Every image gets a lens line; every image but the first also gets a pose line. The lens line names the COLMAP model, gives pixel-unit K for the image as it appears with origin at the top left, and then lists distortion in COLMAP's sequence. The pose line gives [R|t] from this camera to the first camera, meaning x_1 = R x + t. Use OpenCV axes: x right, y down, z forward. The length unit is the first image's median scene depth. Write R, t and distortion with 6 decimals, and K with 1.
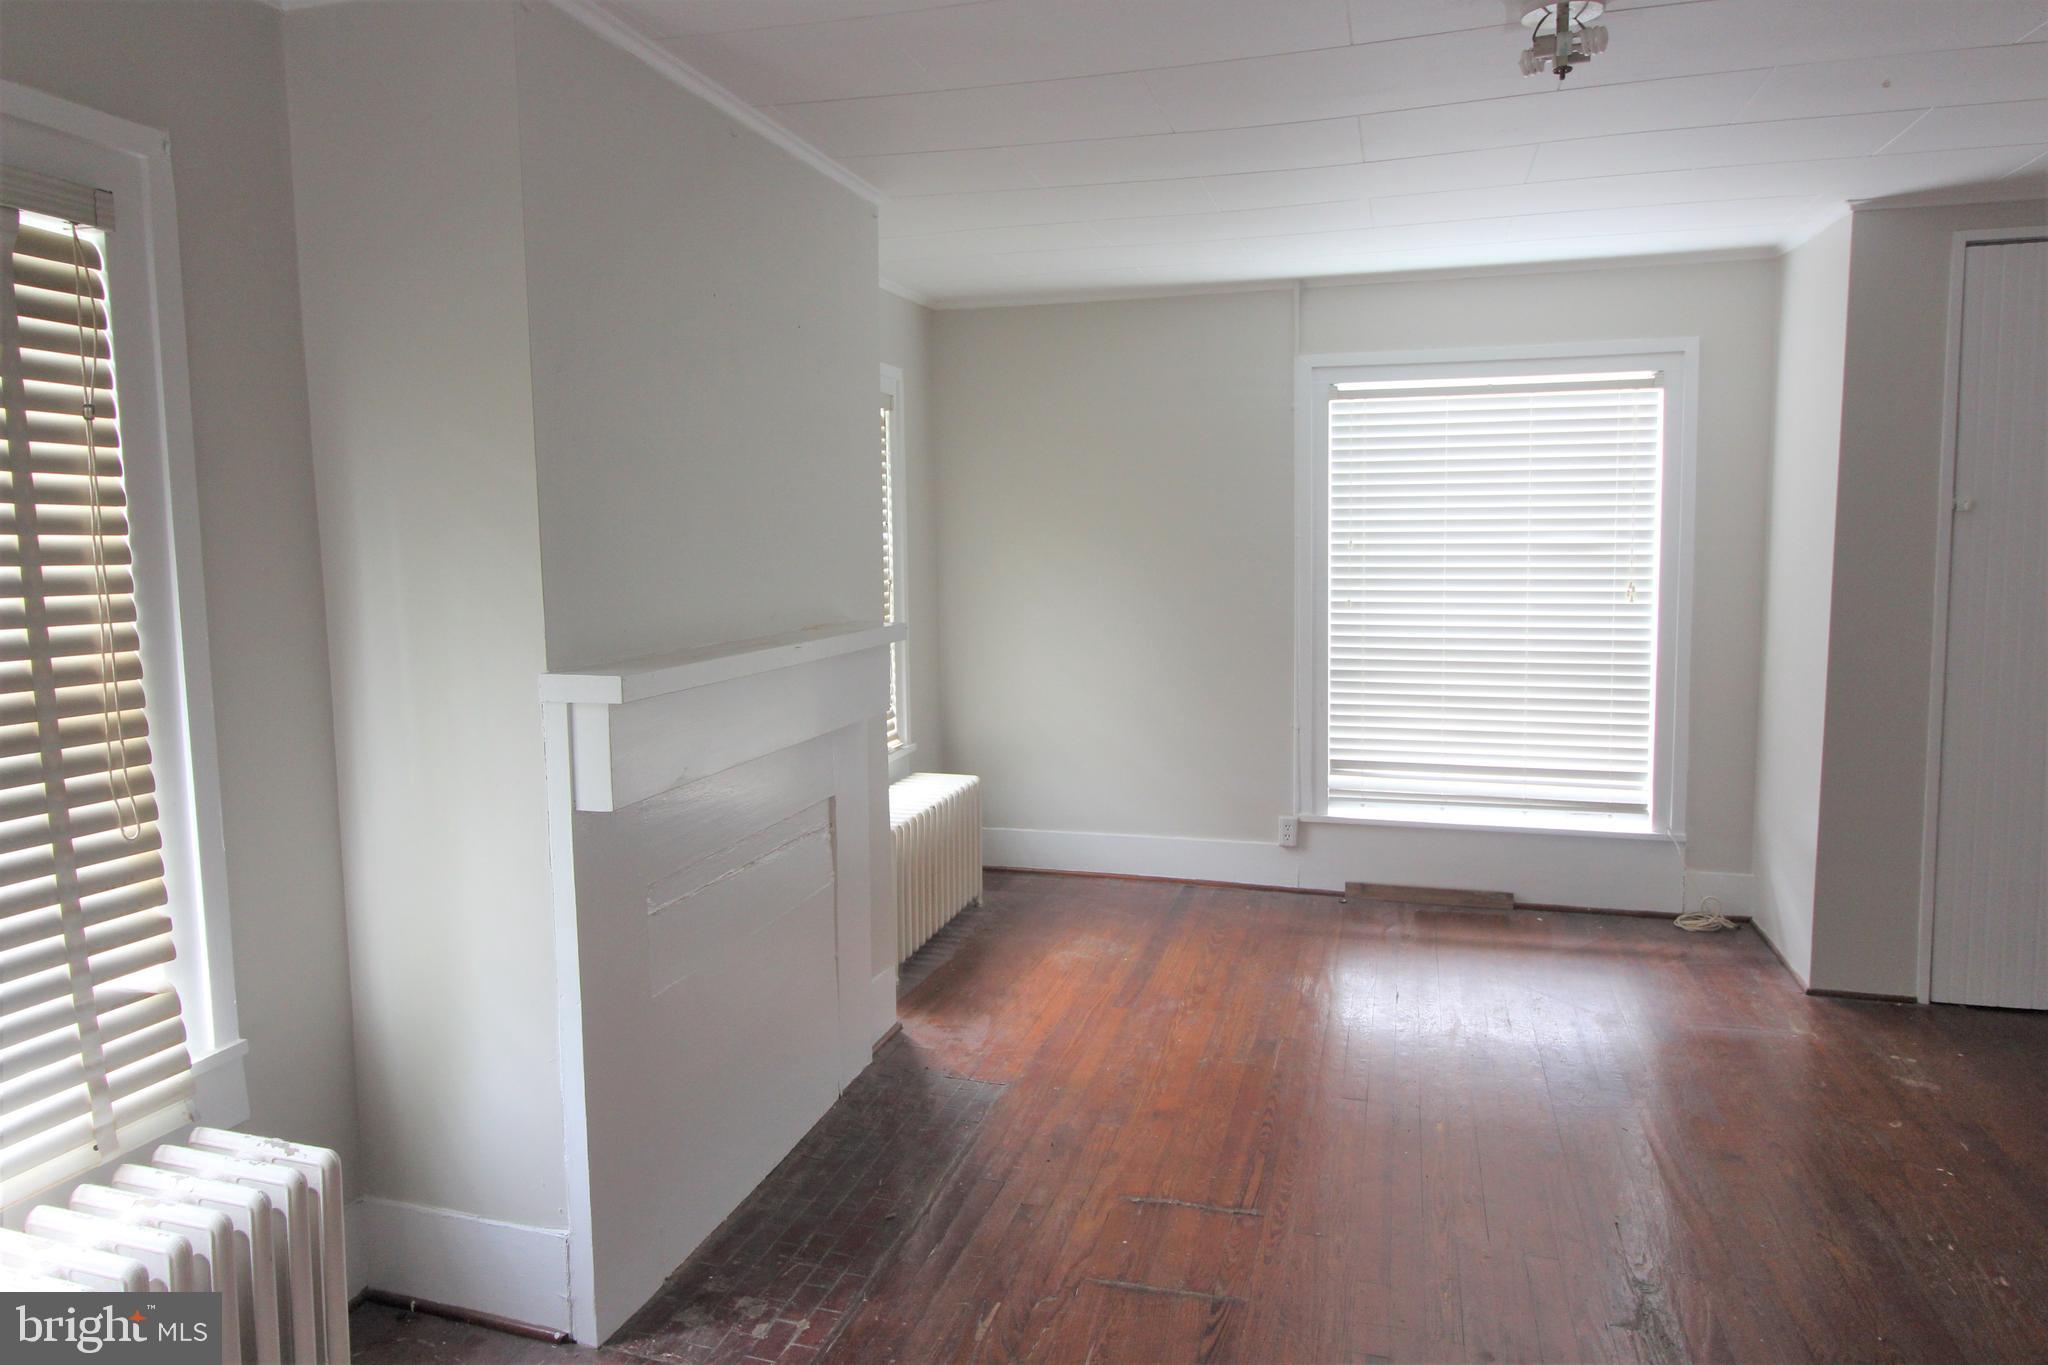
lens RADIAL K [[1340.5, 0, 1024.0], [0, 1340.5, 682.5], [0, 0, 1]] dist [0.001437, -0.002406]
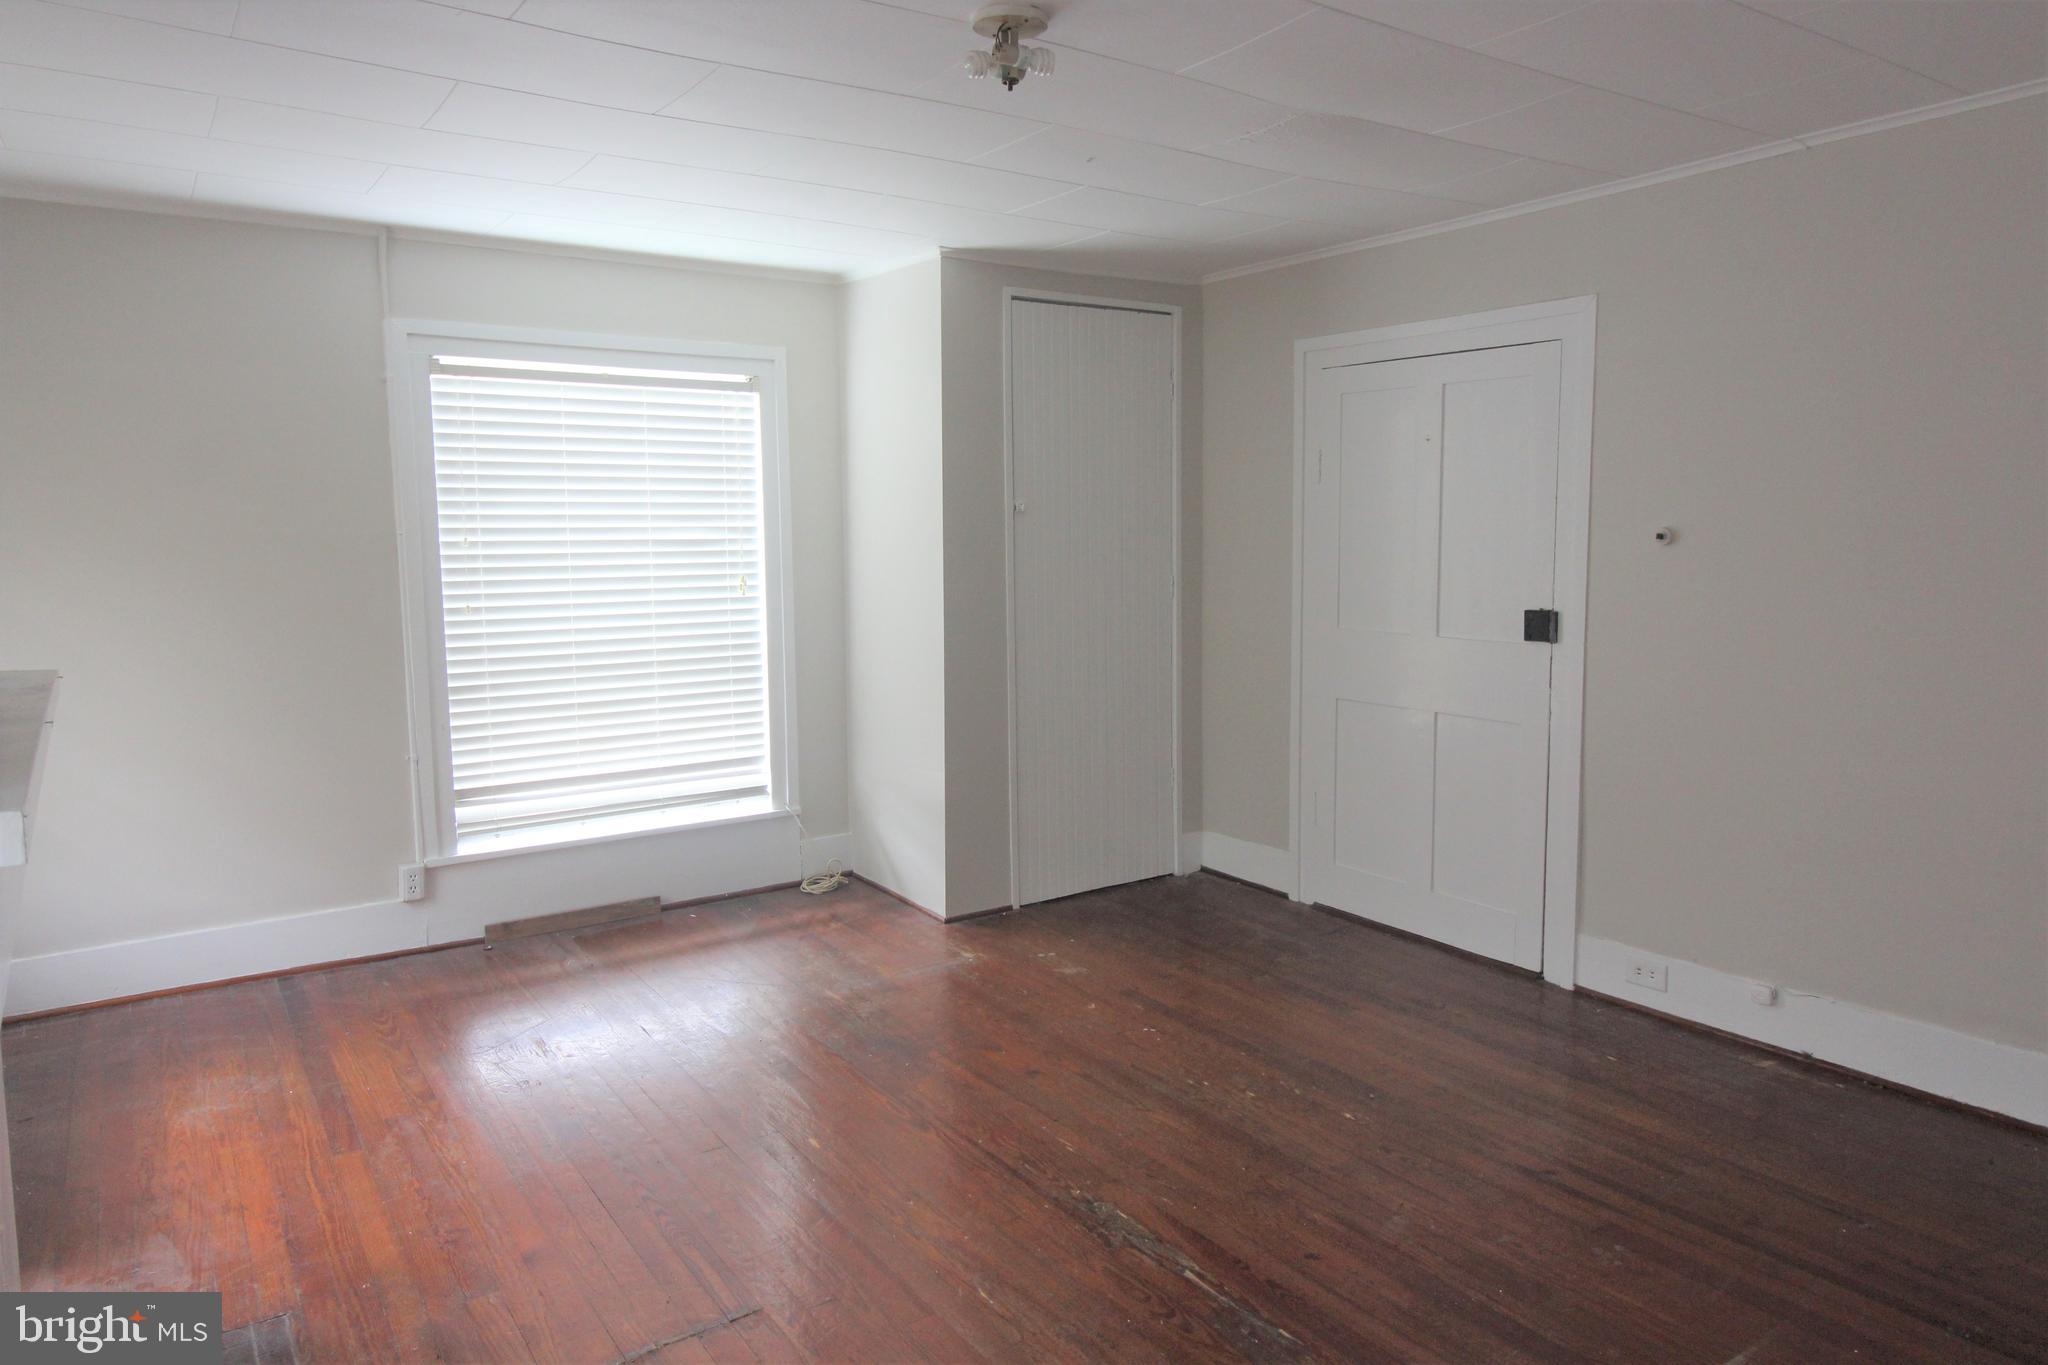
lens RADIAL K [[1312.0, 0, 1023.3], [0, 1312.0, 668.1], [0, 0, 1]] dist [0.000025, -0.003277]
pose [[0.617638, -0.082059, 0.782170, -0.215744], [0.087281, 0.995550, 0.035524, -0.020531], [-0.781604, 0.046327, 0.622052, 0.194703]]
